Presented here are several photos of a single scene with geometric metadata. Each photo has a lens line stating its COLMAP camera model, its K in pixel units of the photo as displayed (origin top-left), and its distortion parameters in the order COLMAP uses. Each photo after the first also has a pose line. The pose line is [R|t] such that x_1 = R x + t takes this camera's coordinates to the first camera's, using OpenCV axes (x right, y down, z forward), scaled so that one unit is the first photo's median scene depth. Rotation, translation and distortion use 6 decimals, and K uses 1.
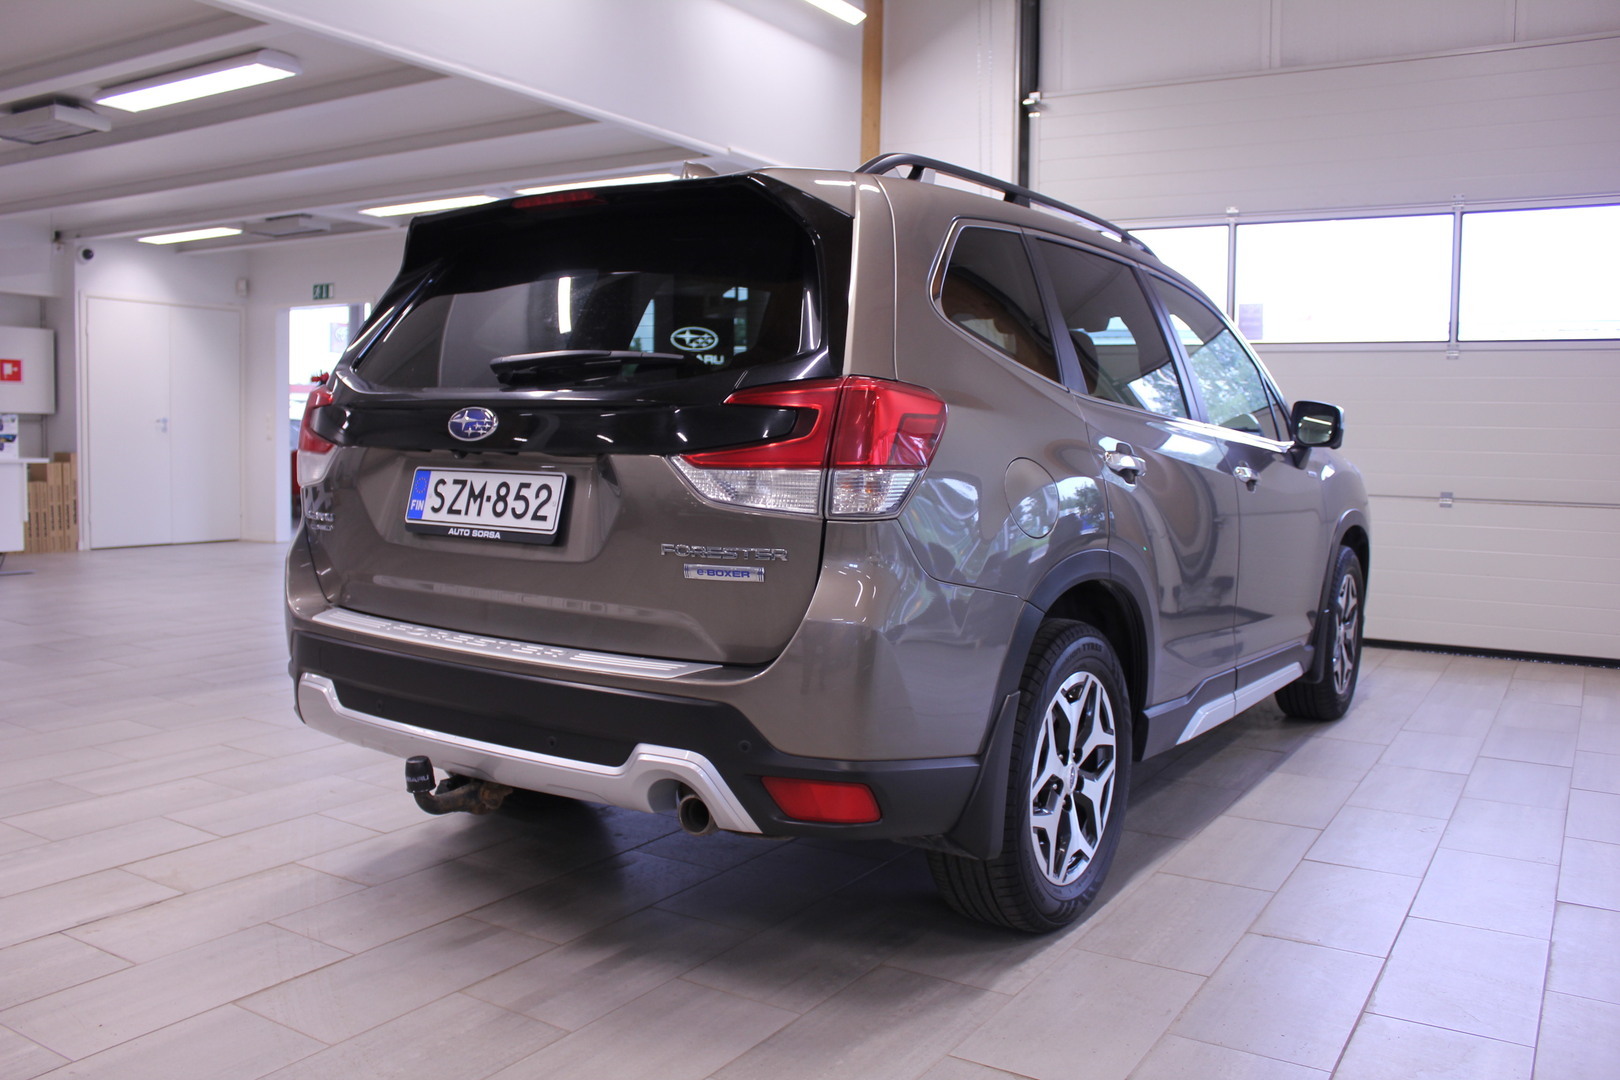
lens RADIAL K [[1347.2, 0, 808.4], [0, 1347.2, 497.4], [0, 0, 1]] dist [-0.165525, 0.138151]
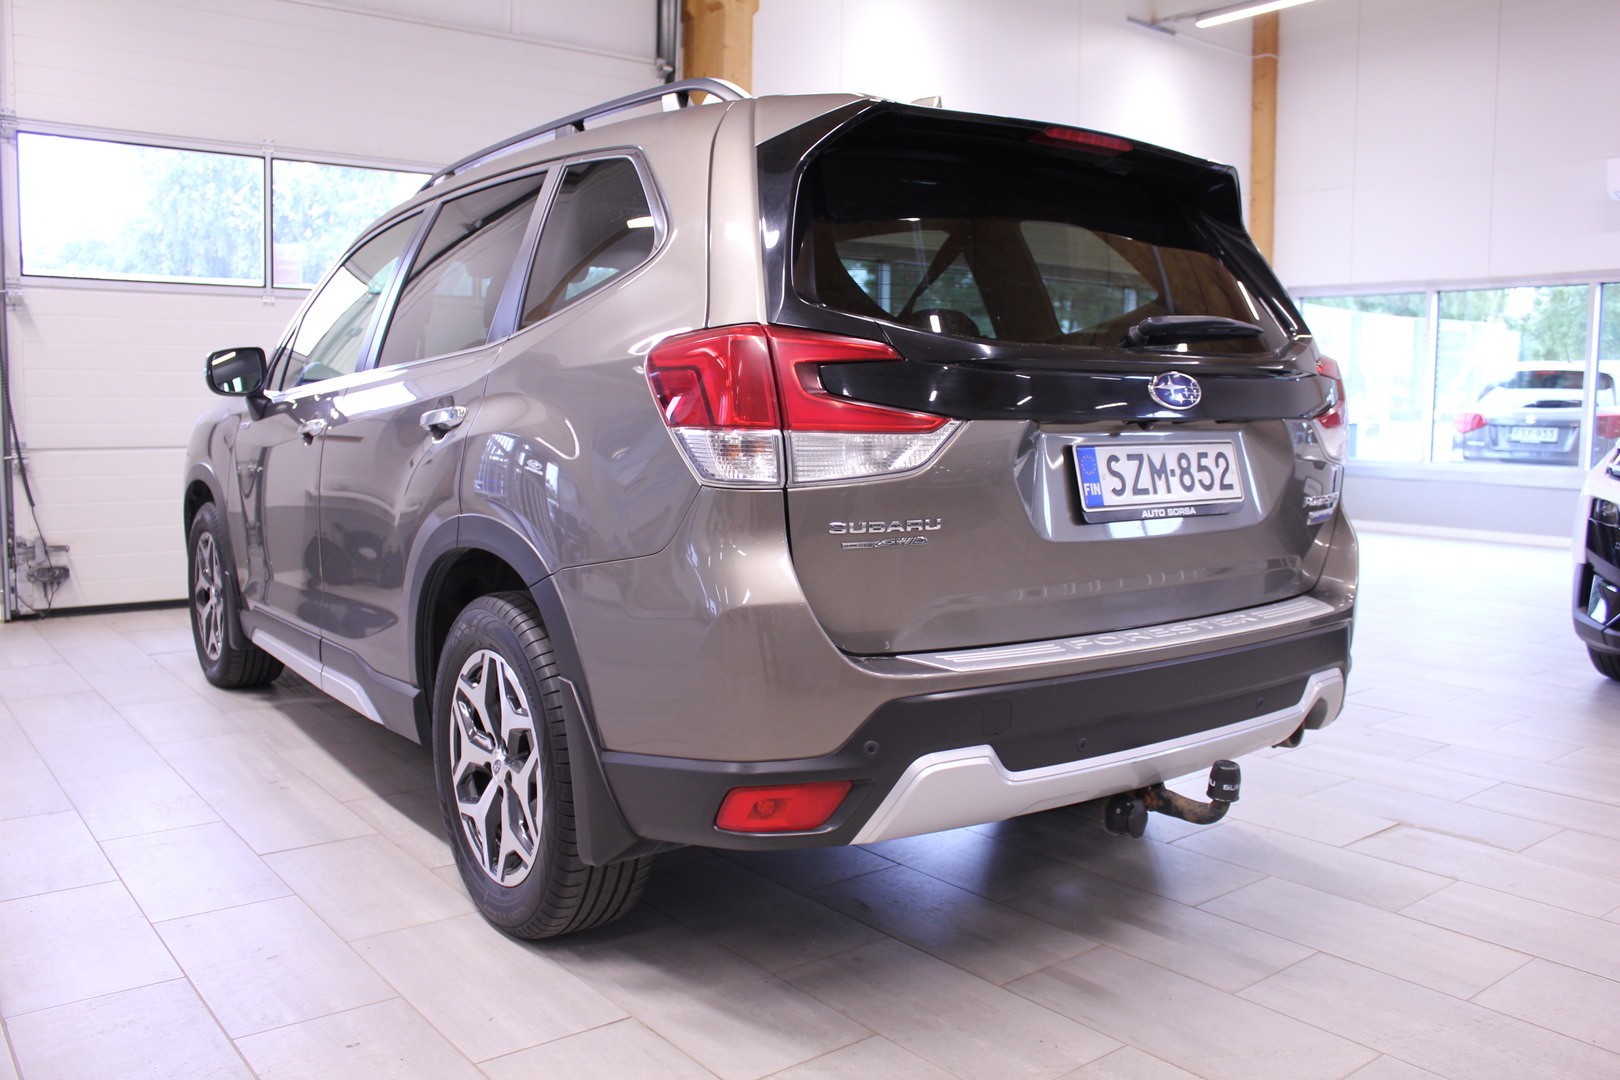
lens RADIAL K [[1347.2, 0, 808.4], [0, 1347.2, 497.4], [0, 0, 1]] dist [-0.165525, 0.138151]
pose [[0.335116, -0.085522, 0.938287, -1.165454], [0.043762, 0.996210, 0.075171, -0.060775], [-0.941160, 0.015870, 0.337588, 0.919058]]
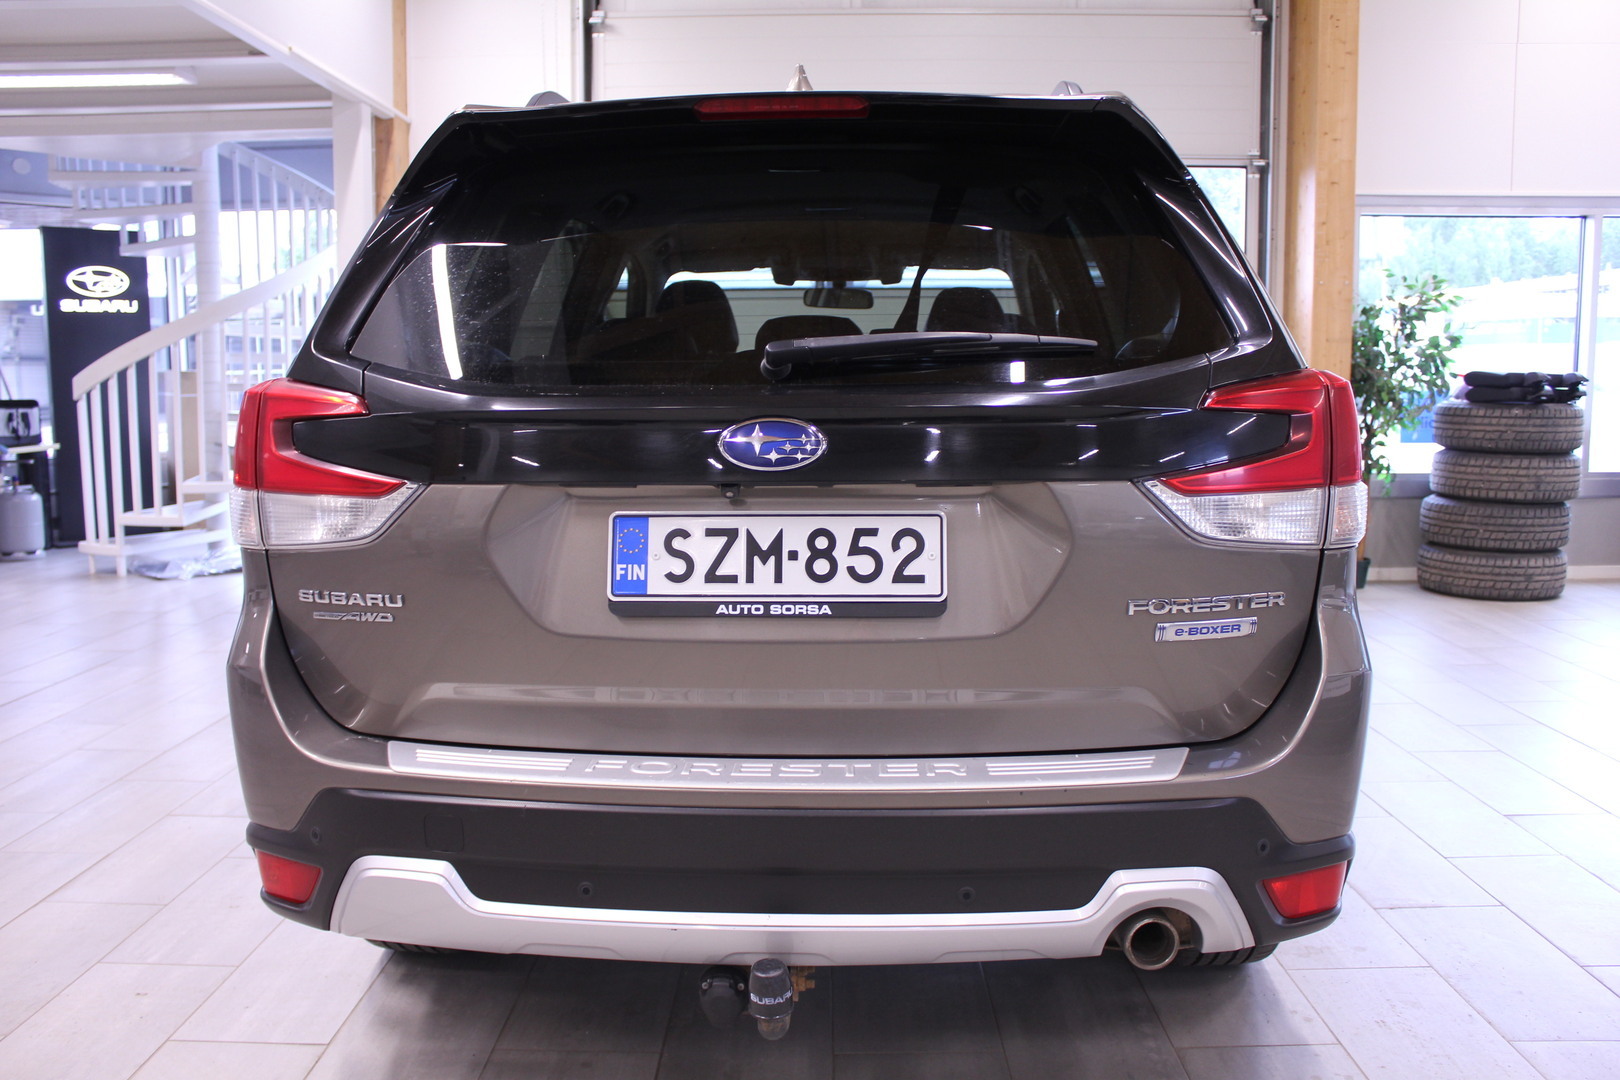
lens RADIAL K [[1347.2, 0, 808.4], [0, 1347.2, 497.4], [0, 0, 1]] dist [-0.165525, 0.138151]
pose [[0.855786, -0.073712, 0.512051, -0.567980], [0.048087, 0.996846, 0.063133, -0.068884], [-0.515090, -0.029405, 0.856632, 0.420673]]
